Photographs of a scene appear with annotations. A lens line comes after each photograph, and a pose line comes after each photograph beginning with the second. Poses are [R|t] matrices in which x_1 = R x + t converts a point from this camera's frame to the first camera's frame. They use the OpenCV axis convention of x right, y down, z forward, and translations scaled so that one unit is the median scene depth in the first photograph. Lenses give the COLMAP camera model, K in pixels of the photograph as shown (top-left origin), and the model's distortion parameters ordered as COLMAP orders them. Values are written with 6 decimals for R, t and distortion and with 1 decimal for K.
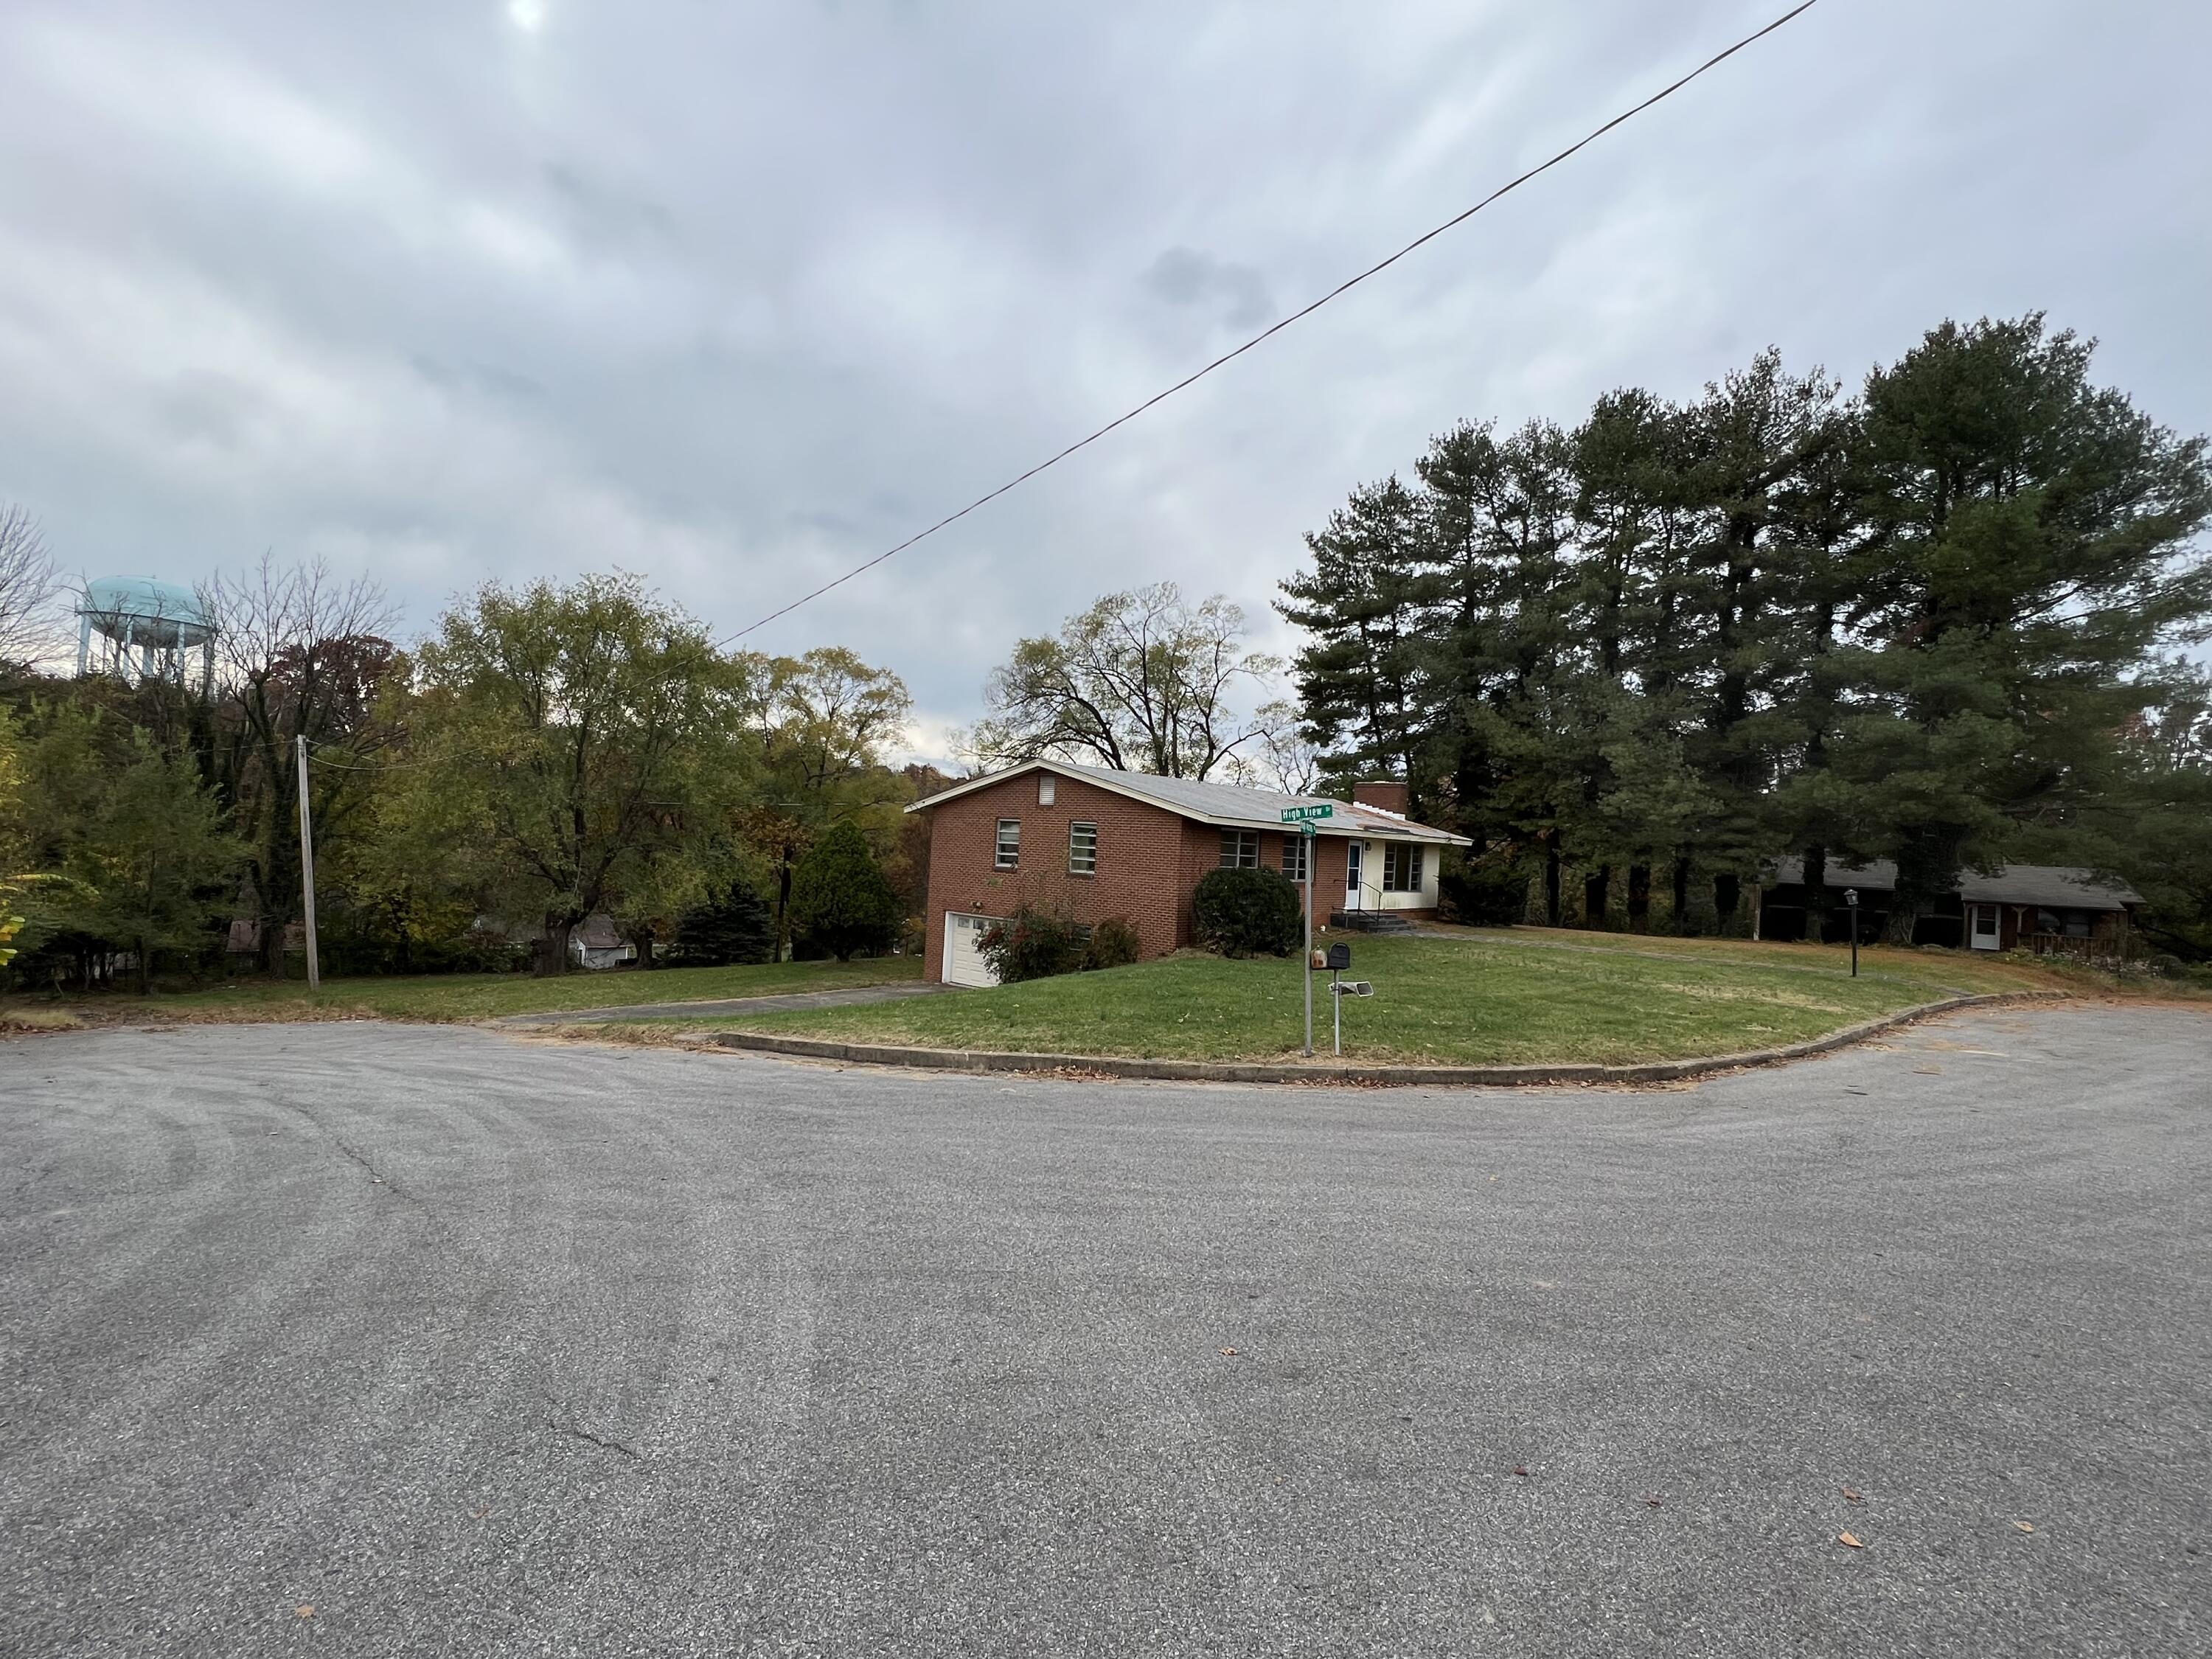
lens RADIAL K [[1011.9, 0, 1101.2], [0, 1011.9, 825.5], [0, 0, 1]] dist [-0.001827, -0.000201]
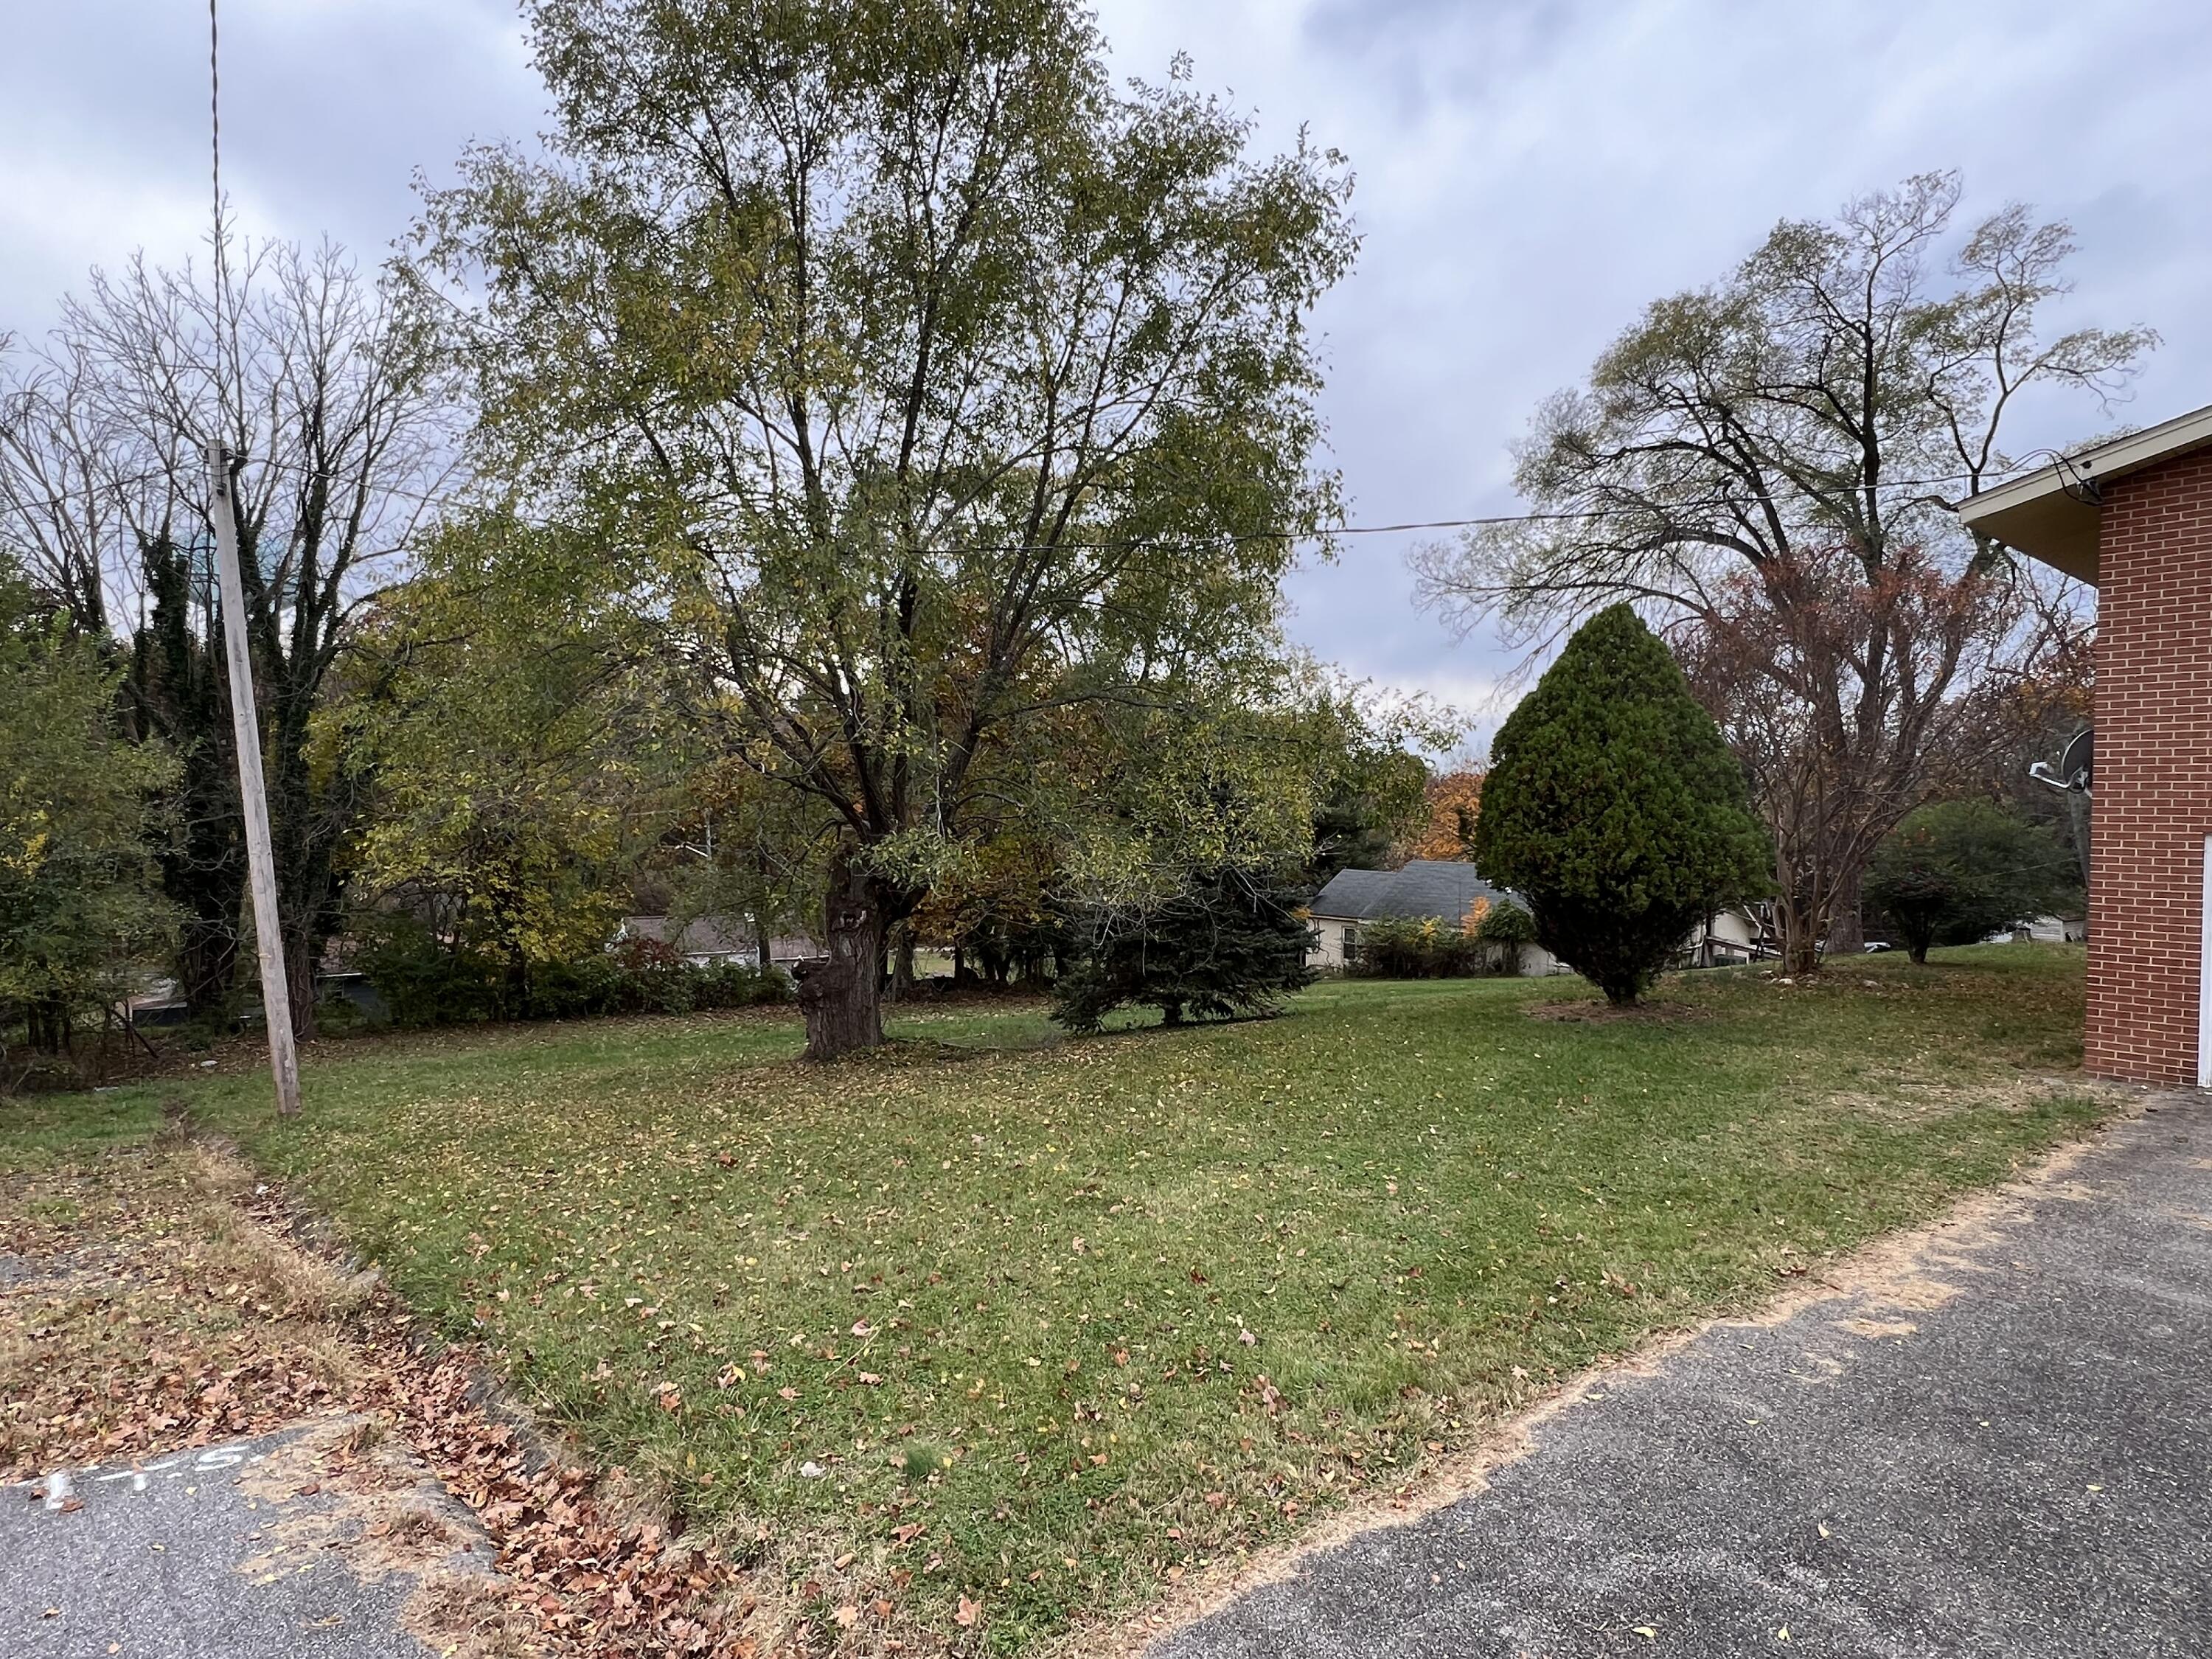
lens RADIAL K [[1233.3, 0, 1106.0], [0, 1233.3, 831.5], [0, 0, 1]] dist [-0.000372, -0.000879]
pose [[0.985760, -0.039027, -0.163567, -0.370616], [0.044066, 0.998656, 0.027288, 0.055343], [0.162282, -0.034107, 0.986155, 0.558342]]
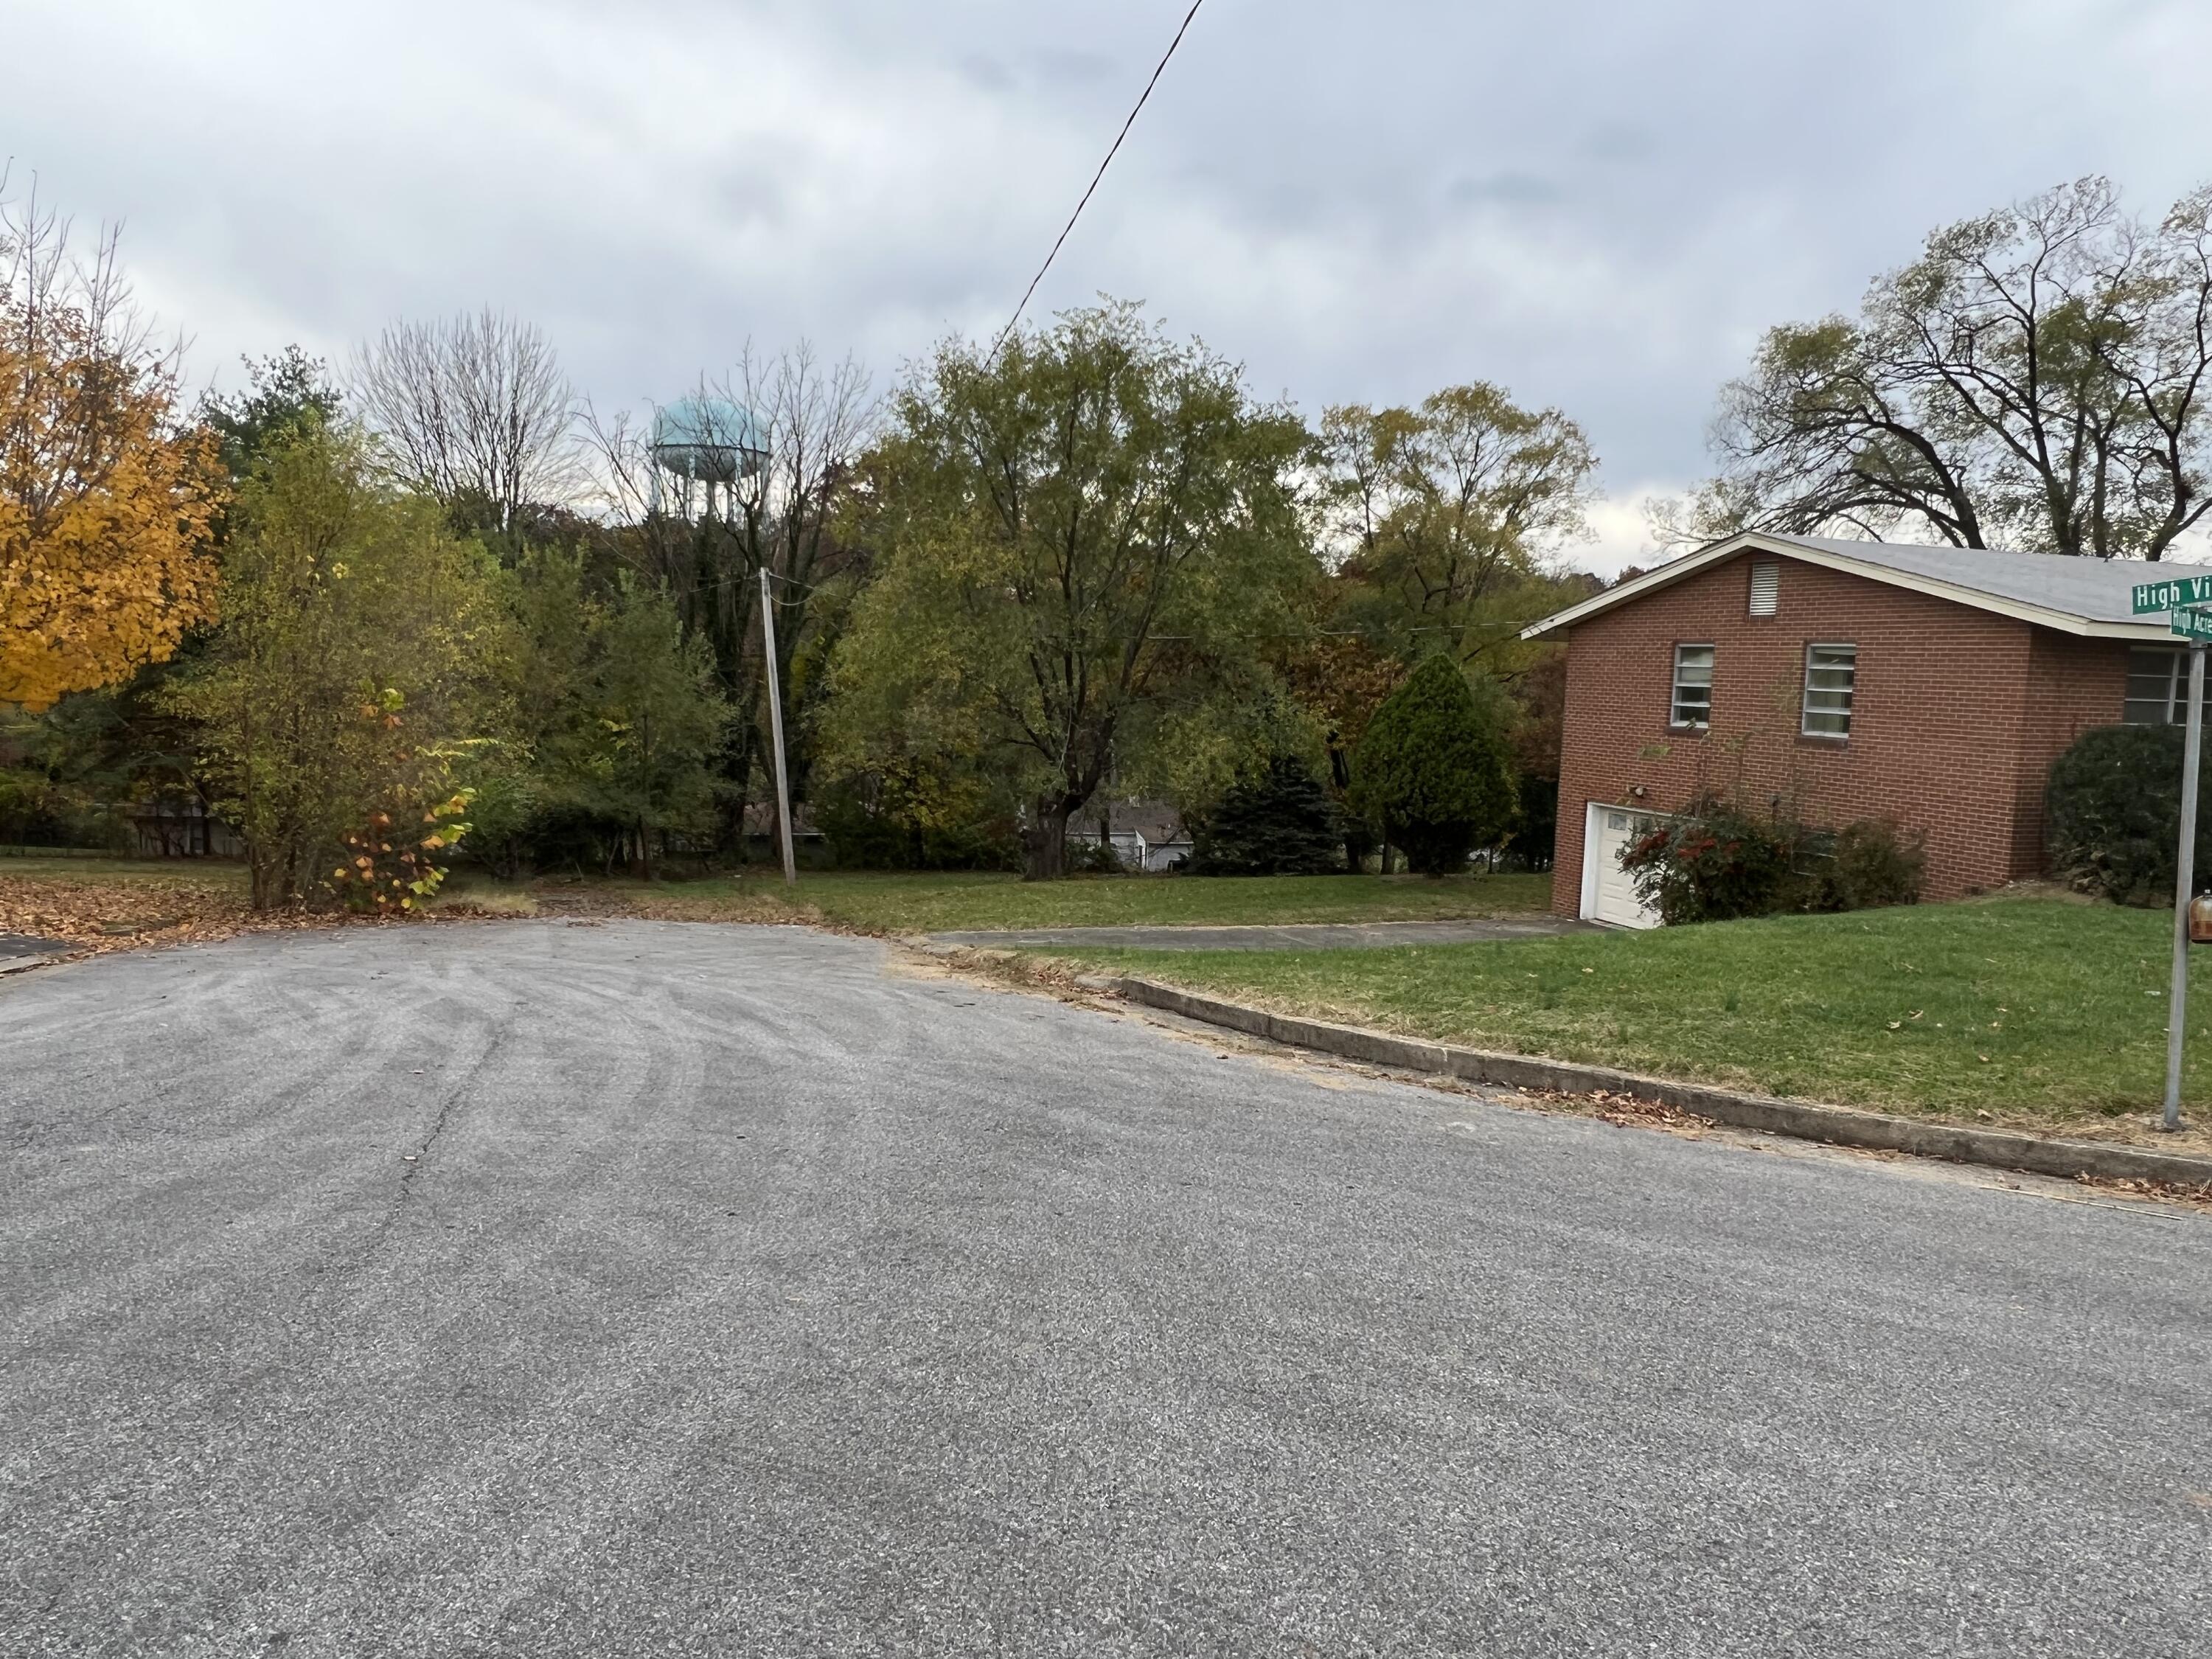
lens RADIAL K [[1531.0, 0, 1098.2], [0, 1531.0, 831.4], [0, 0, 1]] dist [0.004380, -0.007543]
pose [[0.865405, 0.027960, -0.500292, 0.046437], [0.024601, 0.994867, 0.098154, 0.005340], [0.500469, -0.097251, 0.860275, 0.064557]]
